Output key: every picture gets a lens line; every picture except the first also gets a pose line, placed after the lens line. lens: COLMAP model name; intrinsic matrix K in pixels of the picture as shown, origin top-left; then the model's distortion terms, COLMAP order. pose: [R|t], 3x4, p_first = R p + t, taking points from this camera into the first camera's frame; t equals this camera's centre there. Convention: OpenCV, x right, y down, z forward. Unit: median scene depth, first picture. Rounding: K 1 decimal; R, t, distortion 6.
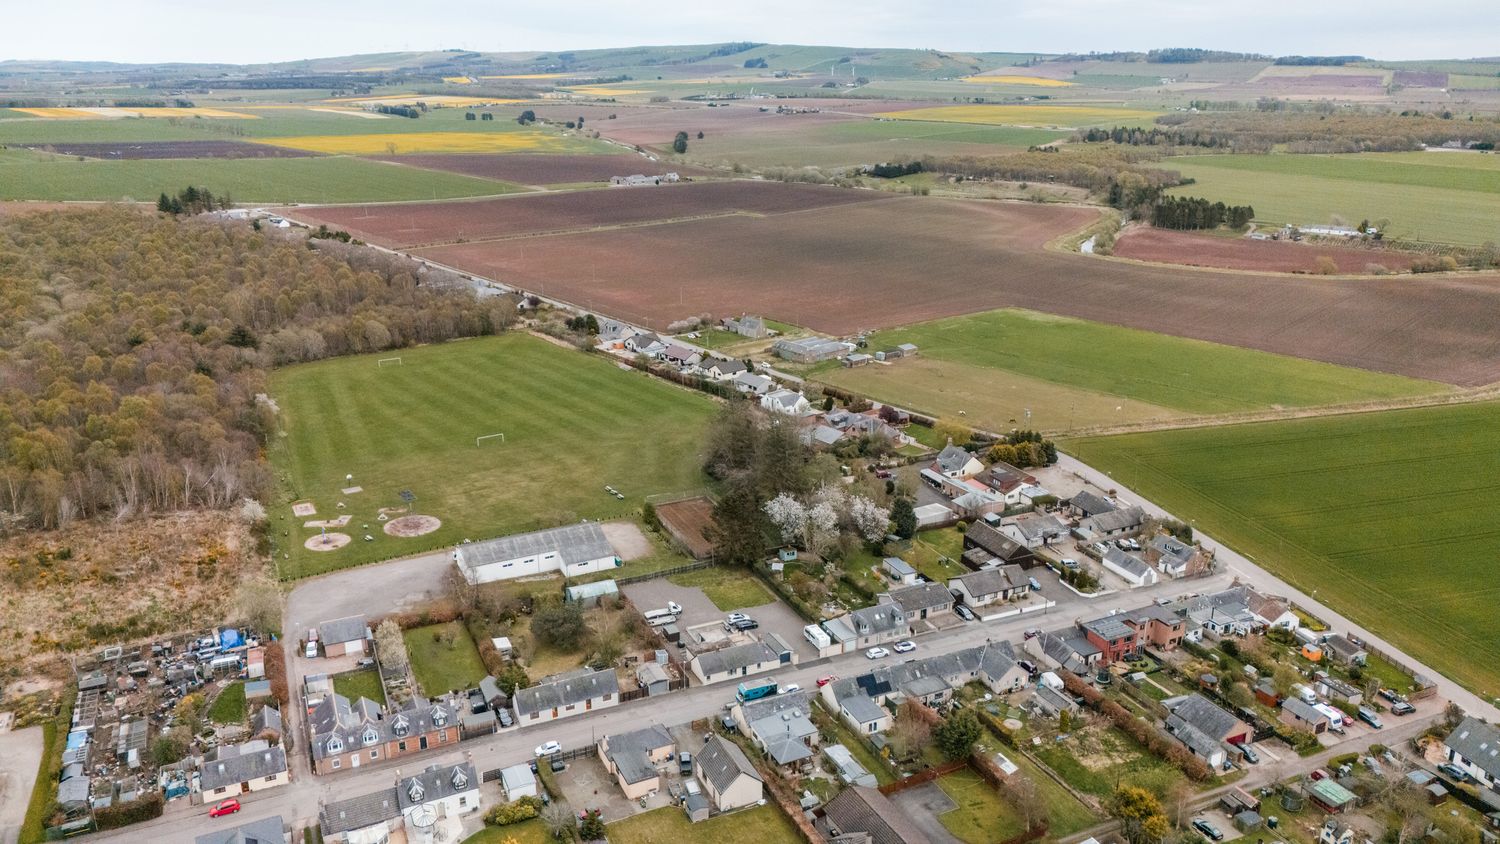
lens RADIAL K [[1093.5, 0, 754.7], [0, 1093.5, 429.0], [0, 0, 1]] dist [0.095026, -0.103176]
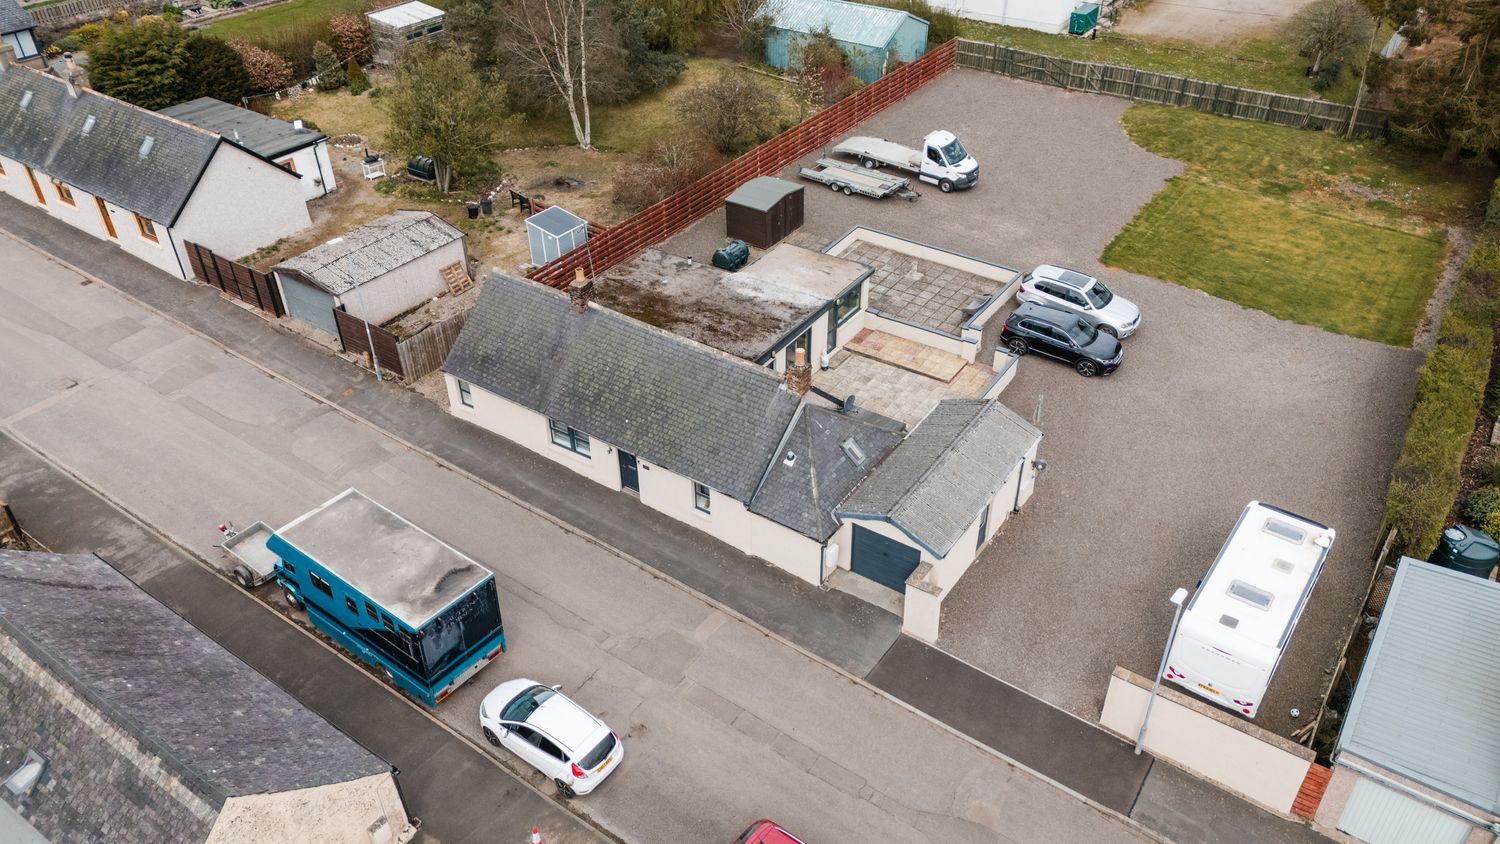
lens RADIAL K [[1093.5, 0, 754.7], [0, 1093.5, 429.0], [0, 0, 1]] dist [0.095026, -0.103176]
pose [[0.491209, 0.504332, -0.710185, 0.102453], [-0.258814, 0.863012, 0.433849, 0.110944], [0.831703, -0.029305, 0.554447, 0.769842]]
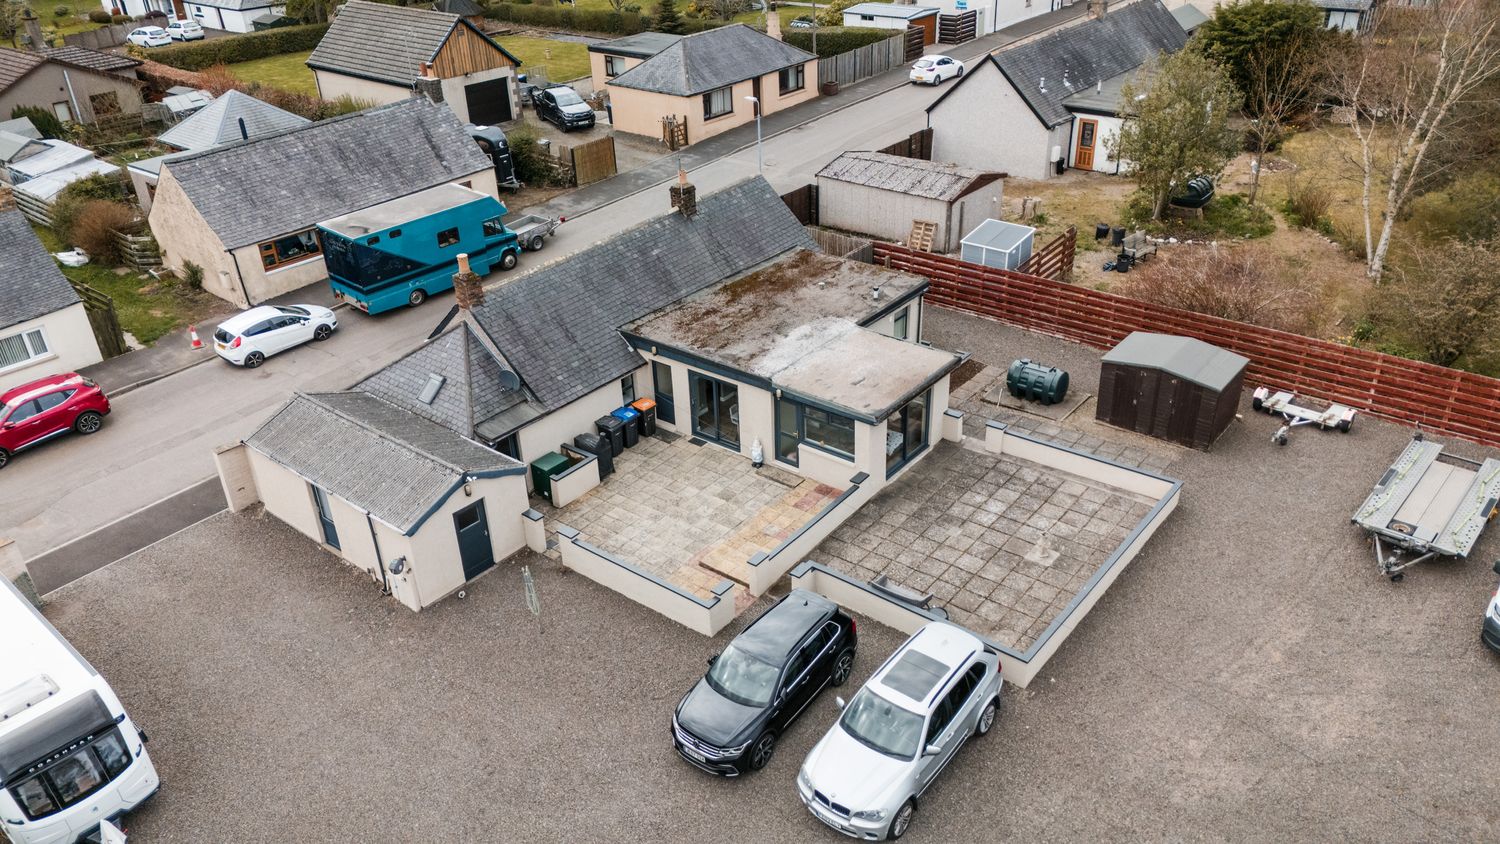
lens RADIAL K [[1093.5, 0, 754.7], [0, 1093.5, 429.0], [0, 0, 1]] dist [0.095026, -0.103176]
pose [[-0.906899, 0.234943, -0.349765, 0.022034], [-0.094967, 0.694776, 0.712929, 0.082482], [0.410506, 0.679771, -0.607780, 0.950972]]
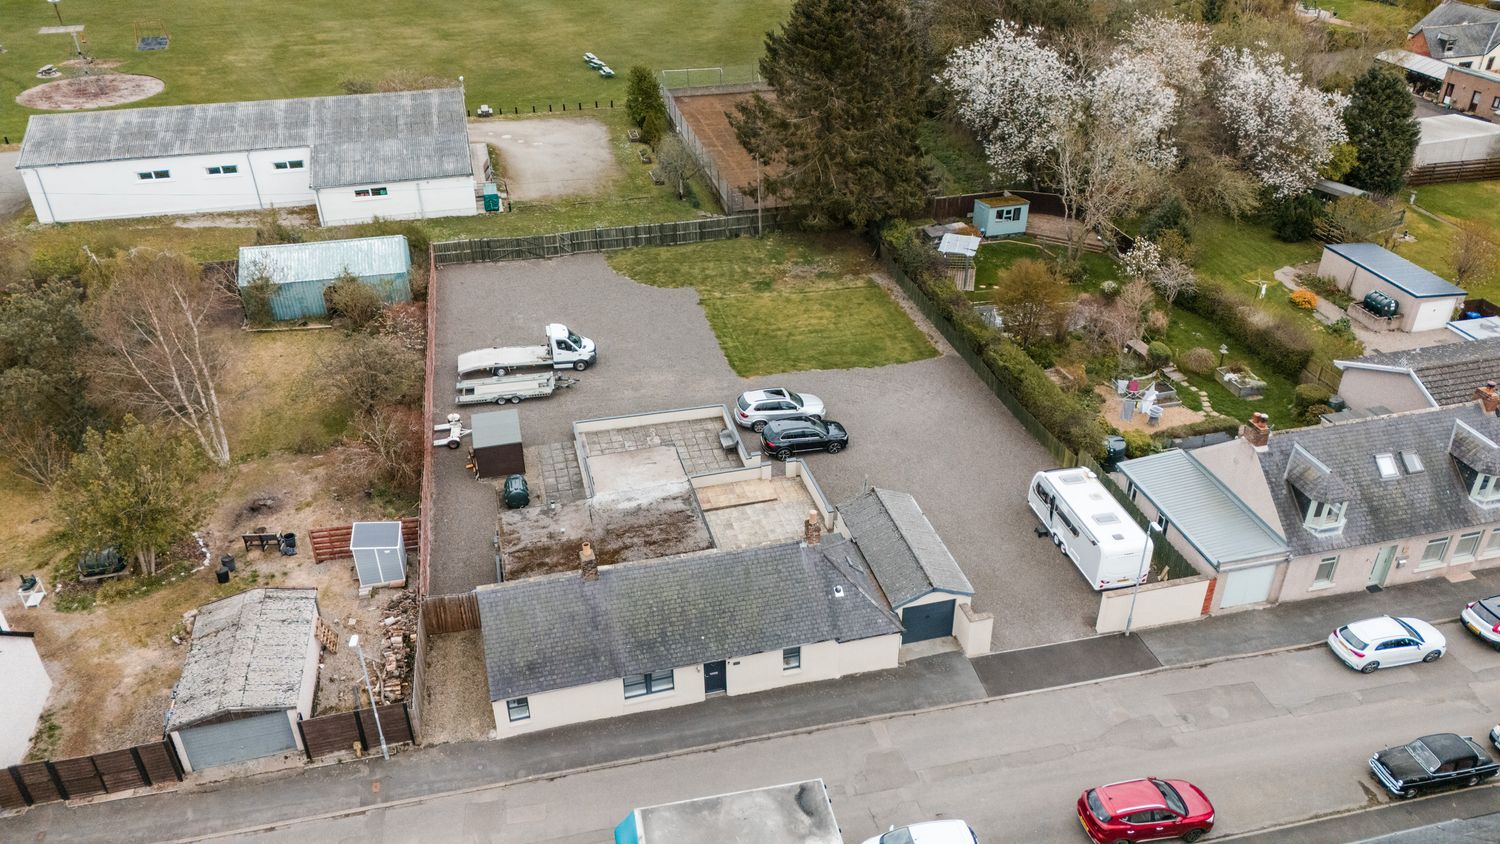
lens RADIAL K [[1093.5, 0, 754.7], [0, 1093.5, 429.0], [0, 0, 1]] dist [0.095026, -0.103176]
pose [[0.978840, 0.100300, -0.178359, 0.024761], [-0.055877, 0.969520, 0.238557, 0.105657], [0.196849, -0.223544, 0.954609, 0.683734]]
